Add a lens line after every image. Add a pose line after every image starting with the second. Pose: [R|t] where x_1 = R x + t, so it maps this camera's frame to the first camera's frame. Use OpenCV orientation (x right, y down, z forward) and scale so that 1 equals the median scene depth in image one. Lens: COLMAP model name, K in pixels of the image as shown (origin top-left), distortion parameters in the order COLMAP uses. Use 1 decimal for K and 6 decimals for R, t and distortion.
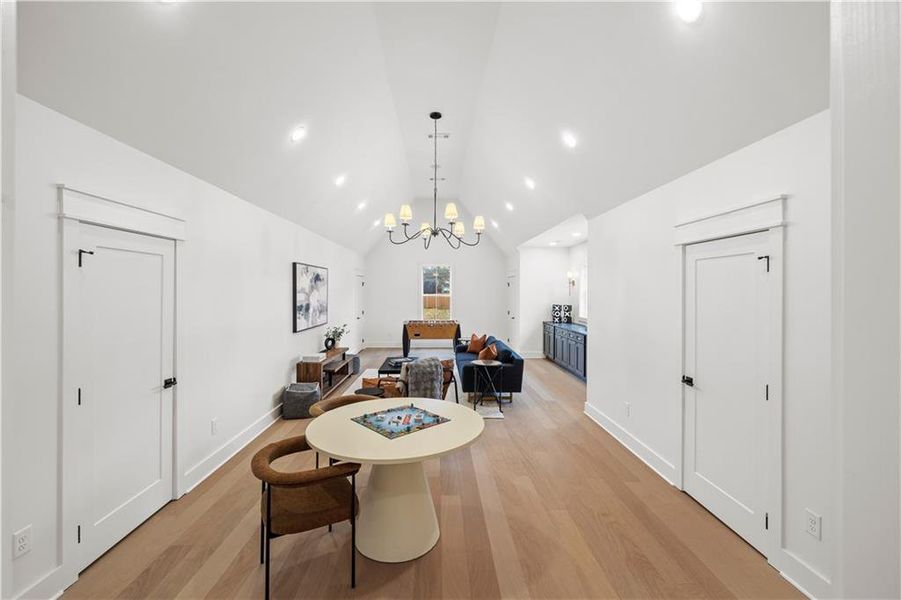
lens RADIAL K [[379.4, 0, 452.0], [0, 379.4, 294.8], [0, 0, 1]] dist [-0.002204, -0.000437]
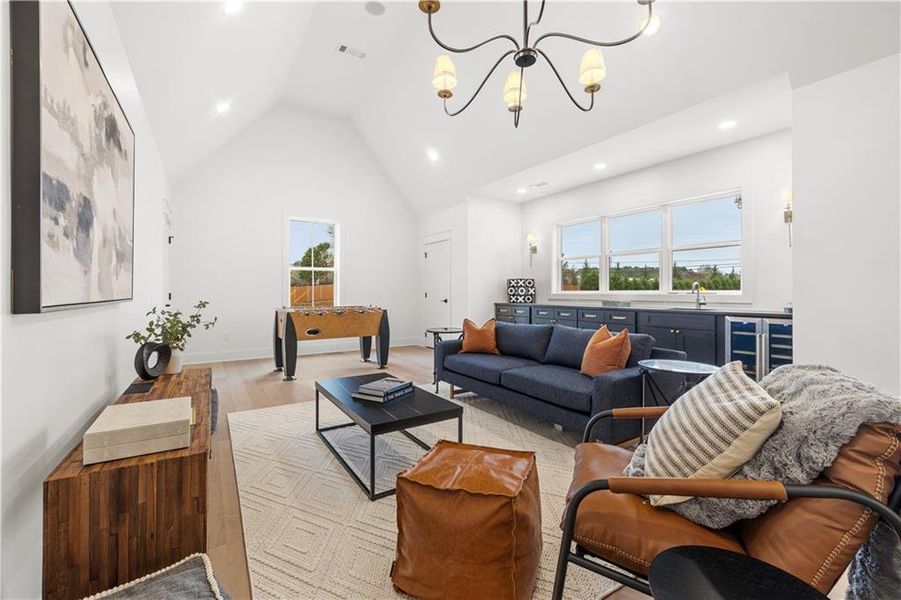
lens RADIAL K [[379.4, 0, 454.5], [0, 379.4, 293.9], [0, 0, 1]] dist [-0.002204, -0.000437]
pose [[0.856790, -0.005160, 0.515640, -0.264620], [0.006997, 0.999974, -0.001620, 0.073476], [-0.515618, 0.004995, 0.856804, 0.588184]]
